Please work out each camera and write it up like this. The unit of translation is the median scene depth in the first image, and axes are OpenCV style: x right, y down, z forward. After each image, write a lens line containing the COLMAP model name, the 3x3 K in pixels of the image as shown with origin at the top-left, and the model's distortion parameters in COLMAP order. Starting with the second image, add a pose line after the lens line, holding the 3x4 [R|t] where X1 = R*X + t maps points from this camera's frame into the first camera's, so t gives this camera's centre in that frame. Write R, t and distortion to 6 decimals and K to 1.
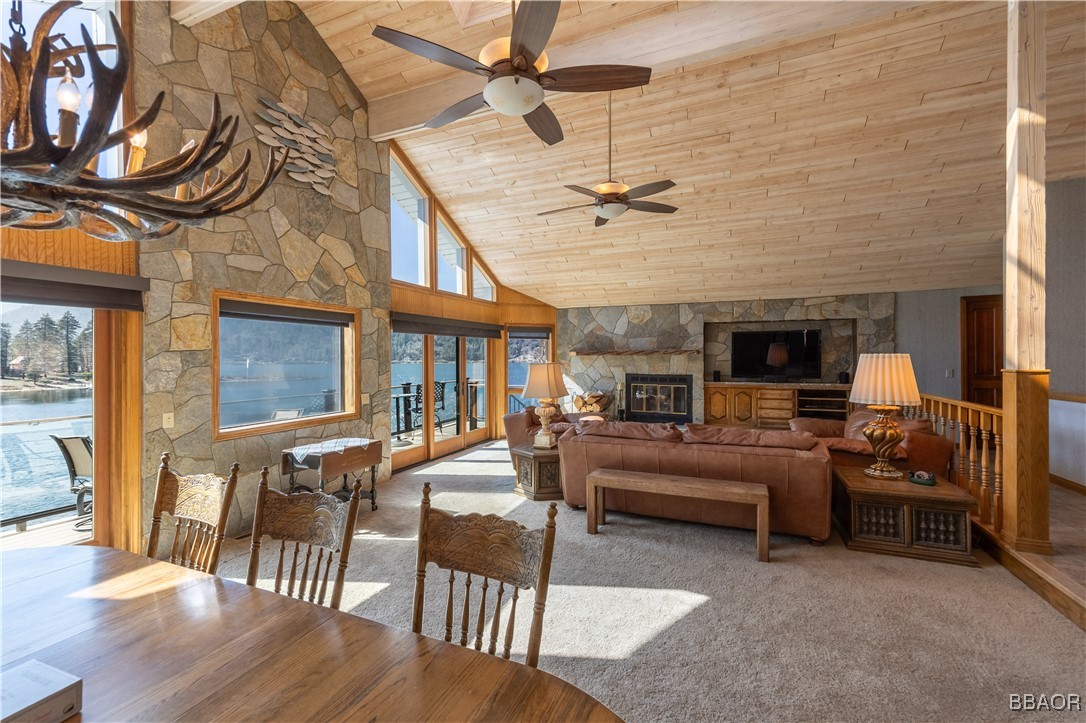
lens RADIAL K [[444.0, 0, 543.6], [0, 444.0, 358.1], [0, 0, 1]] dist [-0.000381, 0.000470]
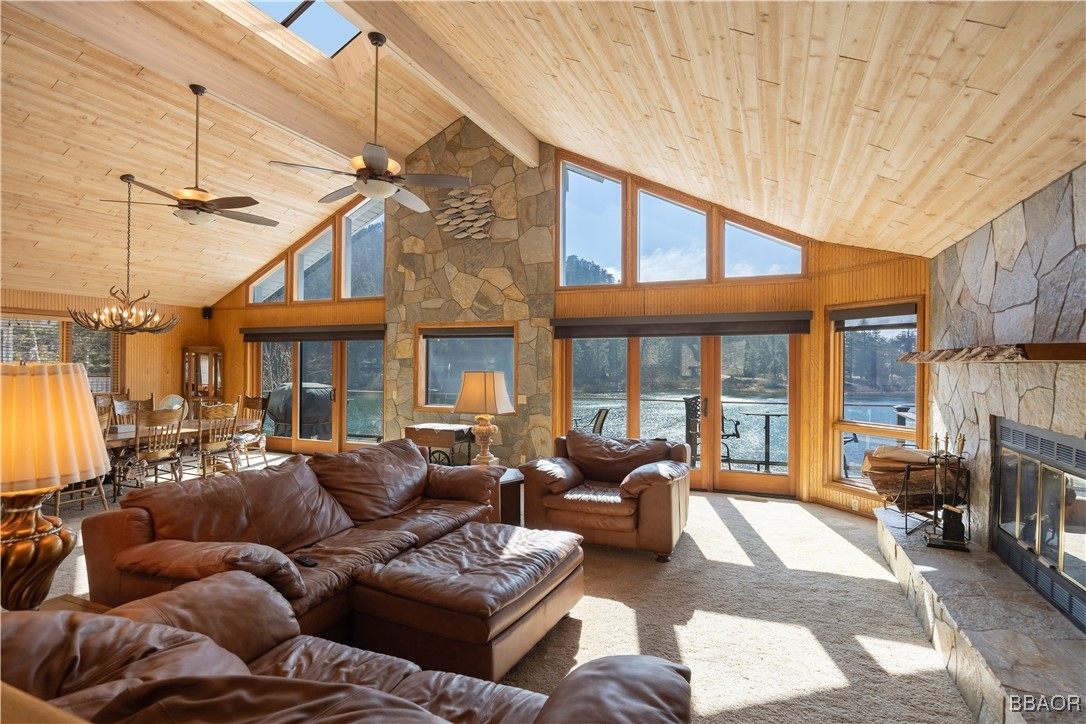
lens RADIAL K [[515.2, 0, 541.3], [0, 515.2, 365.4], [0, 0, 1]] dist [-0.012654, 0.000411]
pose [[0.042519, -0.002046, -0.999094, 0.972711], [-0.010229, 0.999945, -0.002483, 0.007798], [0.999043, 0.010325, 0.042496, 1.050130]]
